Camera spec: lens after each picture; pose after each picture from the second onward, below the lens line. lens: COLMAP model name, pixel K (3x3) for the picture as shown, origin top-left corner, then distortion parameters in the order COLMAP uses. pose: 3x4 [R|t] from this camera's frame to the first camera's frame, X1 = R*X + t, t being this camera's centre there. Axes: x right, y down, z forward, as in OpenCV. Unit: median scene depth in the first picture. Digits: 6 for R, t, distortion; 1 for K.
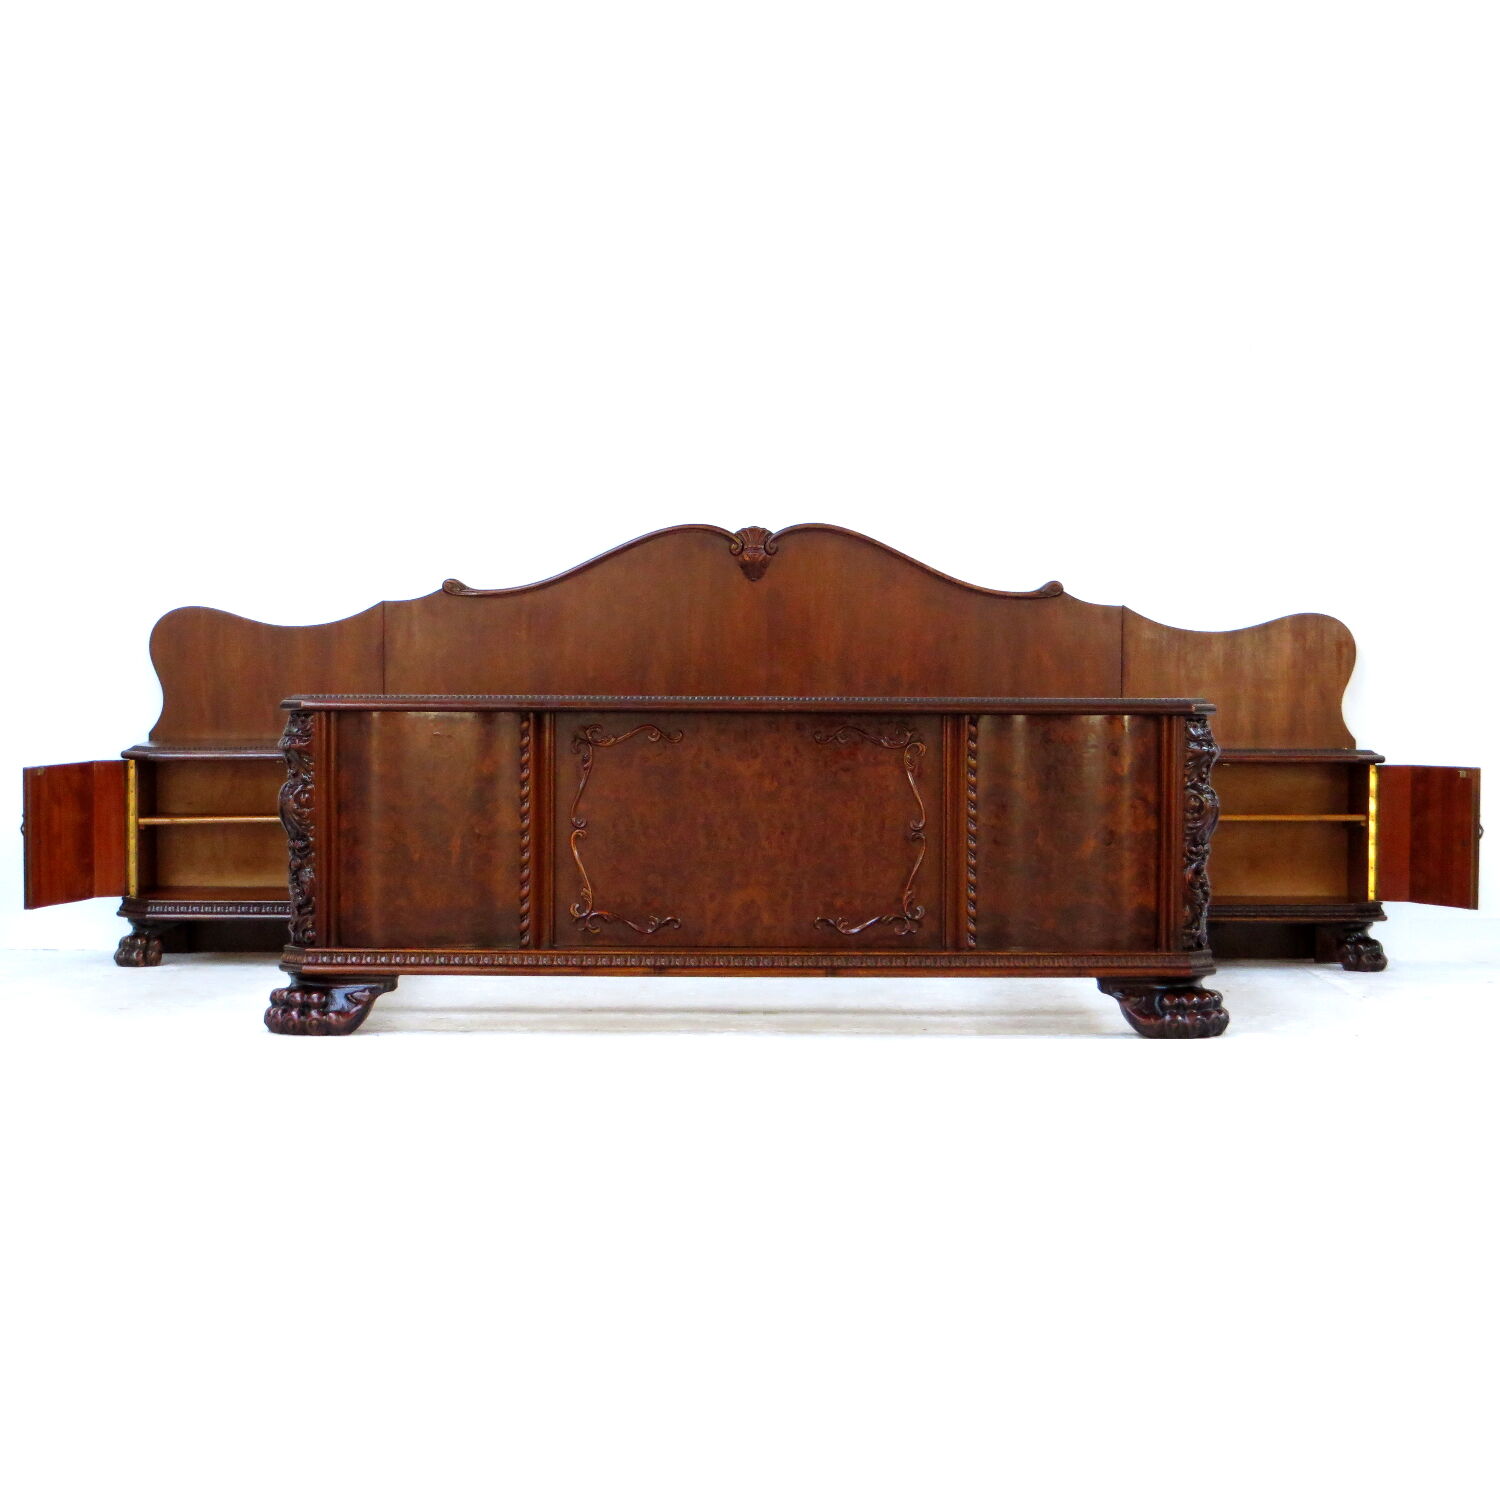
lens RADIAL K [[4315.6, 0, 745.3], [0, 4315.6, 742.1], [0, 0, 1]] dist [-0.175940, 0.000000]
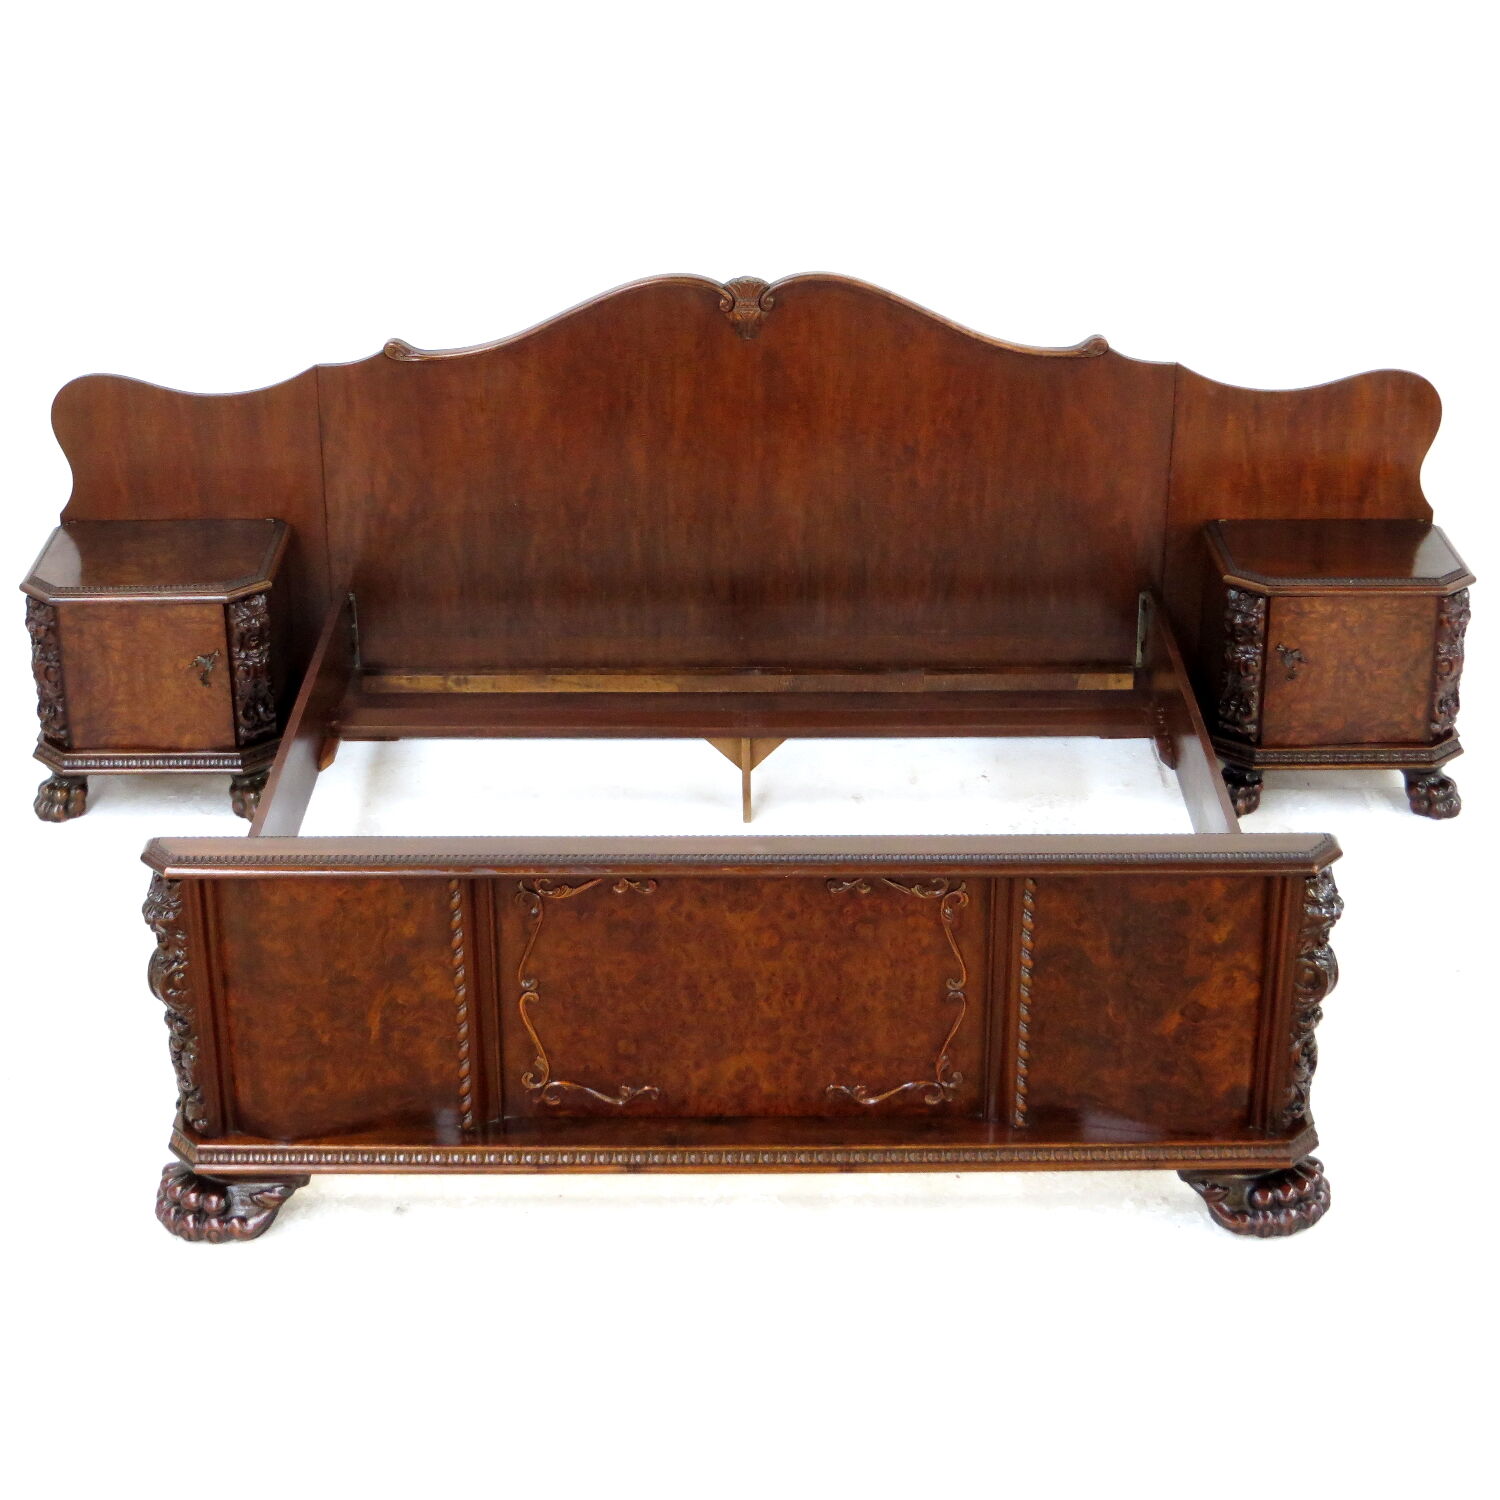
lens RADIAL K [[3029.1, 0, 744.0], [0, 3029.1, 799.9], [0, 0, 1]] dist [-0.174809, 0.000000]
pose [[0.999957, -0.007674, -0.005263, 0.004162], [0.009126, 0.919344, 0.393348, -0.230744], [0.001820, -0.393379, 0.919374, 0.502581]]
